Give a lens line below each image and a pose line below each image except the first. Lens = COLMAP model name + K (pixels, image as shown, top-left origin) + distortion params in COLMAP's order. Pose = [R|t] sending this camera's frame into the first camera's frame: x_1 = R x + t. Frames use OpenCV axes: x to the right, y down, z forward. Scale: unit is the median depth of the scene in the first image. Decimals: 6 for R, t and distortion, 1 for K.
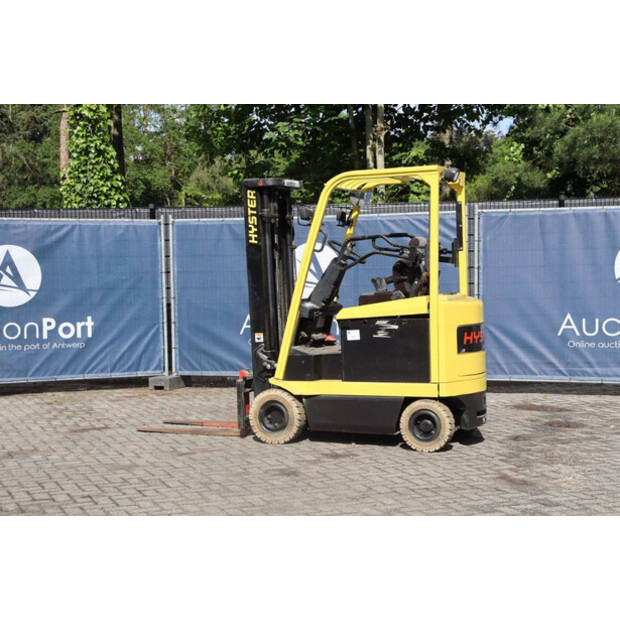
lens RADIAL K [[1165.8, 0, 310.0], [0, 1165.8, 310.0], [0, 0, 1]] dist [0.225490, 0.074663]
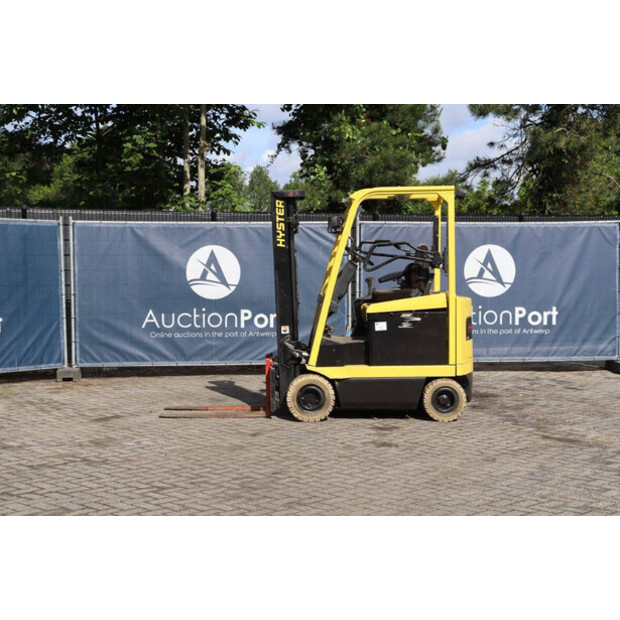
lens RADIAL K [[1026.3, 0, 310.0], [0, 1026.3, 310.0], [0, 0, 1]] dist [0.166685, 0.029714]
pose [[0.913841, -0.007083, 0.406010, -0.428661], [0.004858, 0.999967, 0.006511, -0.002092], [-0.406043, -0.003978, 0.913845, 0.075208]]
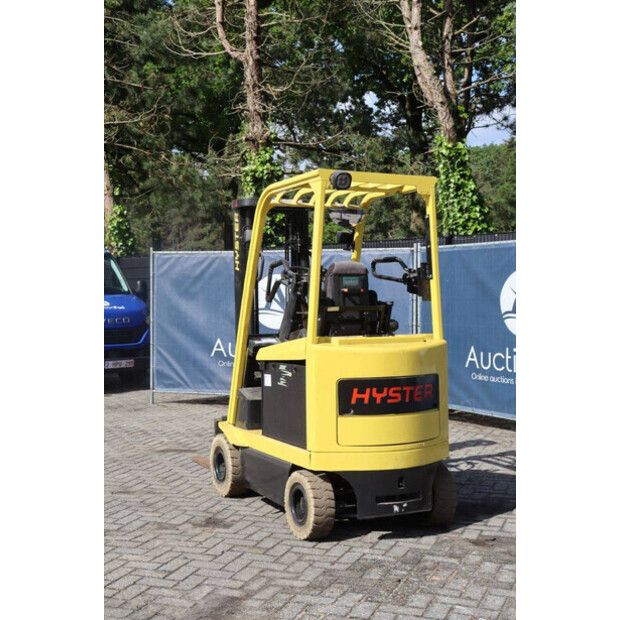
lens RADIAL K [[911.7, 0, 310.5], [0, 911.7, 301.7], [0, 0, 1]] dist [0.052417, 0.061149]
pose [[0.746502, 0.016302, -0.665183, 0.466043], [-0.032706, 0.999390, -0.012212, -0.026150], [0.664579, 0.030872, 0.746580, 0.509087]]
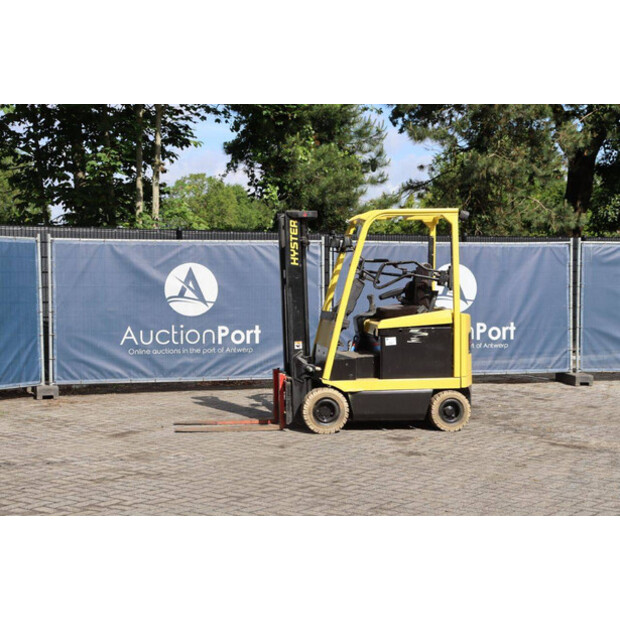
lens RADIAL K [[1023.8, 0, 310.0], [0, 1023.8, 310.0], [0, 0, 1]] dist [0.169335, -0.004166]
pose [[0.854431, -0.002149, 0.519560, -0.571898], [0.008144, 0.999924, -0.009259, -0.002199], [-0.519501, 0.012143, 0.854384, 0.109705]]
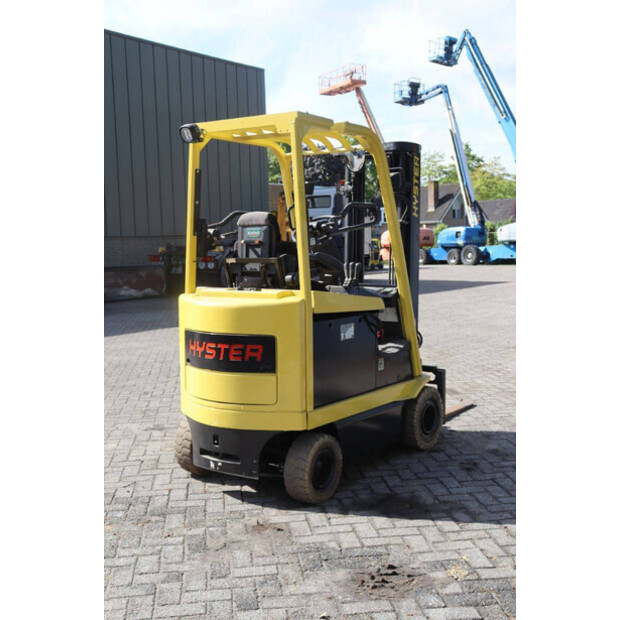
lens RADIAL K [[772.1, 0, 310.0], [0, 772.1, 310.0], [0, 0, 1]] dist [0.010275, 0.007579]
pose [[-0.244624, 0.108631, -0.963514, 0.559049], [-0.017635, 0.993041, 0.116438, -0.056118], [0.969458, 0.045475, -0.241006, 1.118685]]
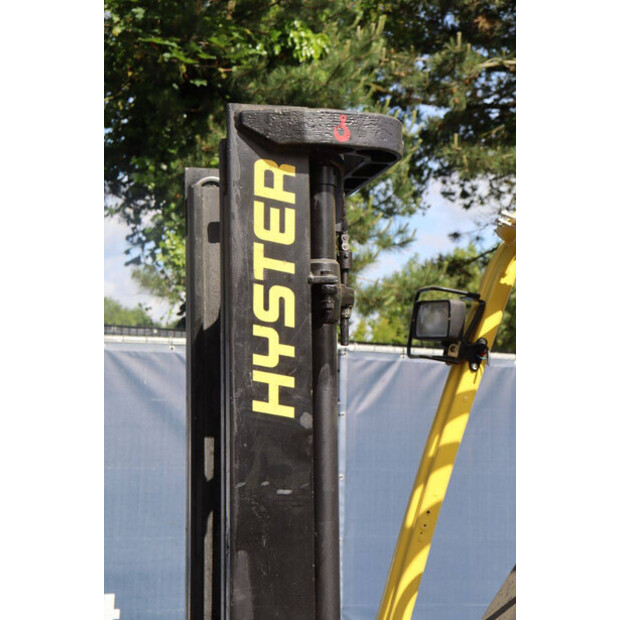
lens RADIAL K [[1208.2, 0, 310.0], [0, 1208.2, 310.0], [0, 0, 1]] dist [0.003417, -0.001006]
pose [[0.813700, 0.091218, 0.574083, -0.165713], [-0.015757, 0.990709, -0.135083, -0.047304], [-0.581071, 0.100871, 0.807578, 0.824203]]
